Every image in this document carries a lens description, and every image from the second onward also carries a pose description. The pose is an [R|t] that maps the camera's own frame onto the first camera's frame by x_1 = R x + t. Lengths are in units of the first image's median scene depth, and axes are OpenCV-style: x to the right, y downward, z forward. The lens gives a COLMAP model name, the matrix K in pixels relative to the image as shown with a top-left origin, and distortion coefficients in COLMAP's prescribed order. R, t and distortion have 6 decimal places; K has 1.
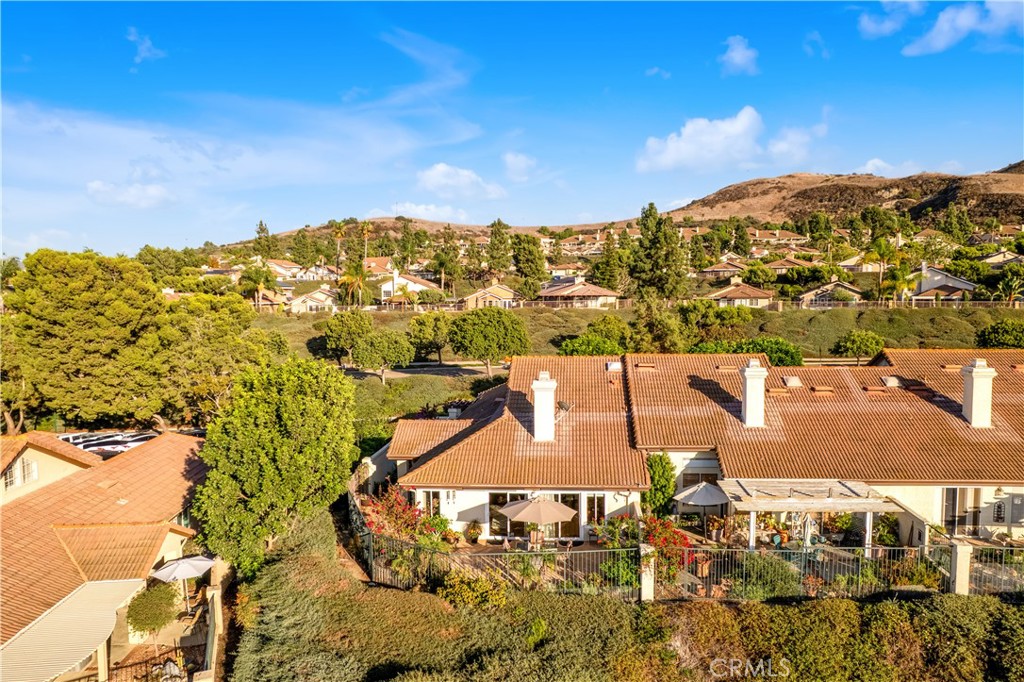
lens RADIAL K [[686.5, 0, 512.0], [0, 686.5, 341.0], [0, 0, 1]] dist [-0.101284, 0.073144]
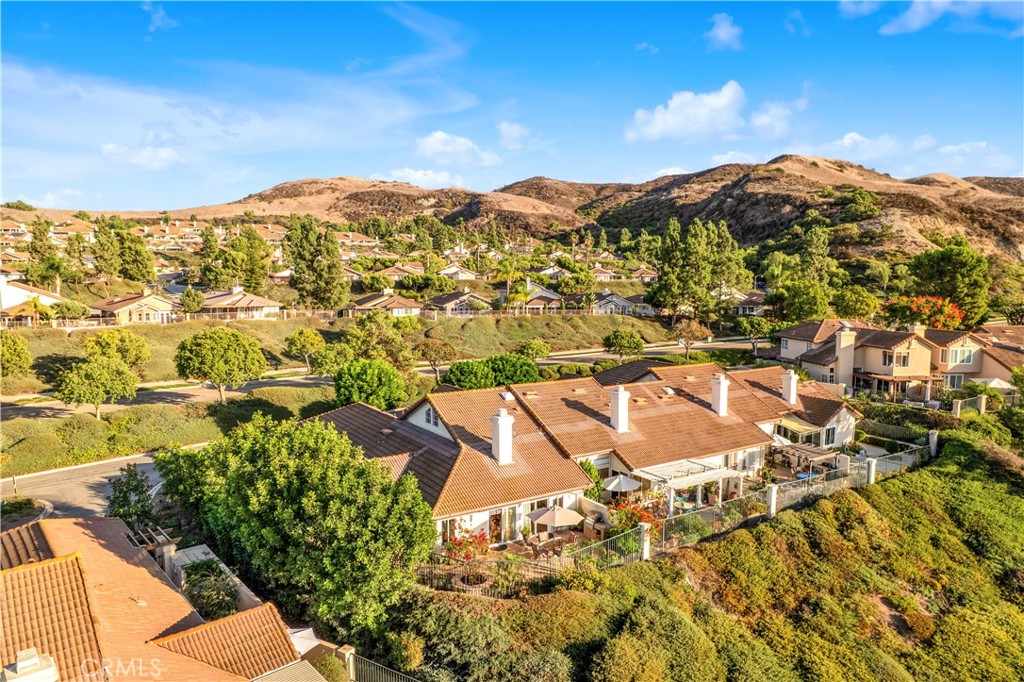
lens RADIAL K [[655.2, 0, 512.0], [0, 655.2, 341.0], [0, 0, 1]] dist [-0.077911, 0.065177]
pose [[0.788135, -0.043671, 0.613951, -0.134372], [0.032407, 0.999040, 0.029461, -0.023192], [-0.614648, -0.003323, 0.788794, 0.006321]]
